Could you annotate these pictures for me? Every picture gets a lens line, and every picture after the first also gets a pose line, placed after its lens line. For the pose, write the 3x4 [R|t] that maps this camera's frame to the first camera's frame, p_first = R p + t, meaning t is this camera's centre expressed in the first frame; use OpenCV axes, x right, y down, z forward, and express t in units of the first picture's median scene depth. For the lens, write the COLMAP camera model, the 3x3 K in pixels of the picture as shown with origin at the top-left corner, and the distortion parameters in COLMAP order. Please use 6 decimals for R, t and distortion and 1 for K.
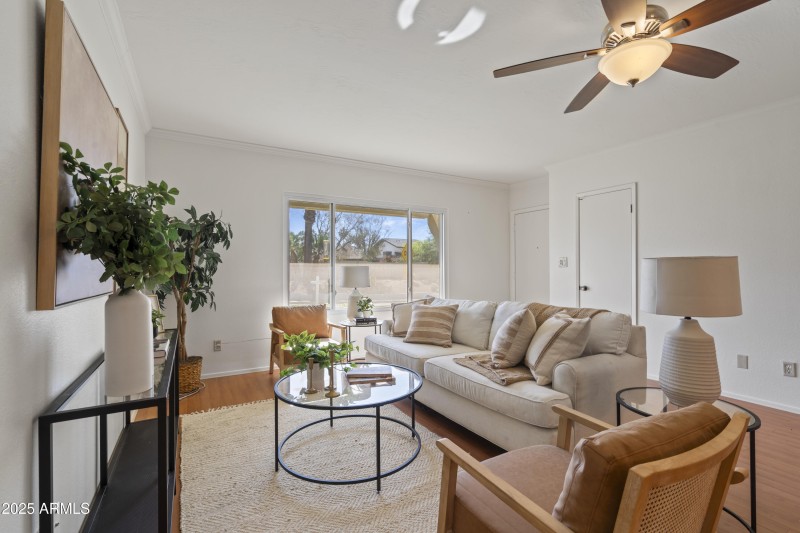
lens RADIAL K [[370.2, 0, 396.8], [0, 370.2, 267.0], [0, 0, 1]] dist [0.000259, 0.000970]
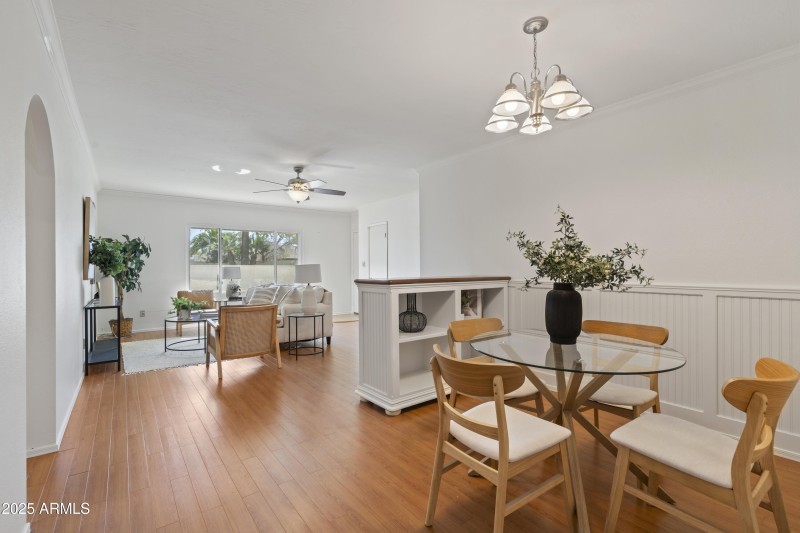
lens RADIAL K [[370.2, 0, 399.1], [0, 370.2, 265.3], [0, 0, 1]] dist [0.000259, 0.000970]
pose [[0.990822, -0.003026, 0.135140, 0.533343], [0.003175, 0.999995, -0.000886, -0.006651], [-0.135136, 0.001306, 0.990826, -0.995438]]
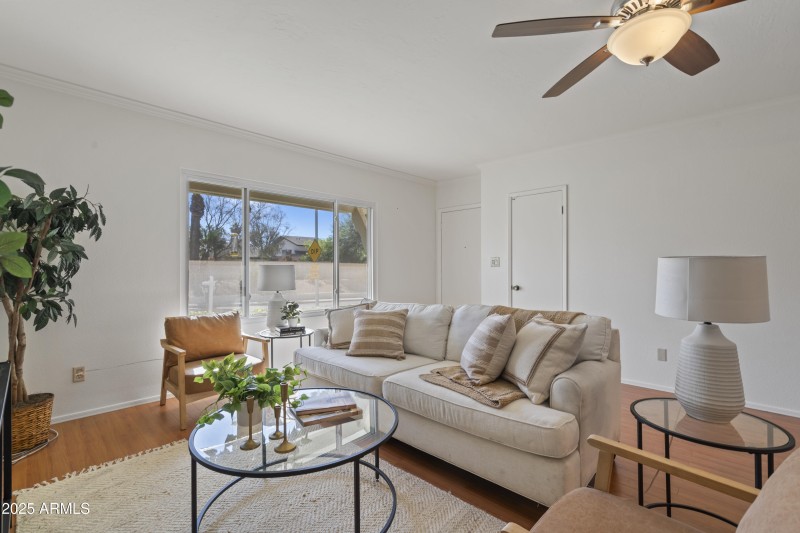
lens RADIAL K [[370.2, 0, 400.5], [0, 370.2, 266.9], [0, 0, 1]] dist [0.000259, 0.000970]
pose [[0.961956, 0.003541, 0.273182, -0.093273], [-0.003988, 0.999991, 0.001082, 0.000593], [-0.273176, -0.002130, 0.961962, 0.158915]]
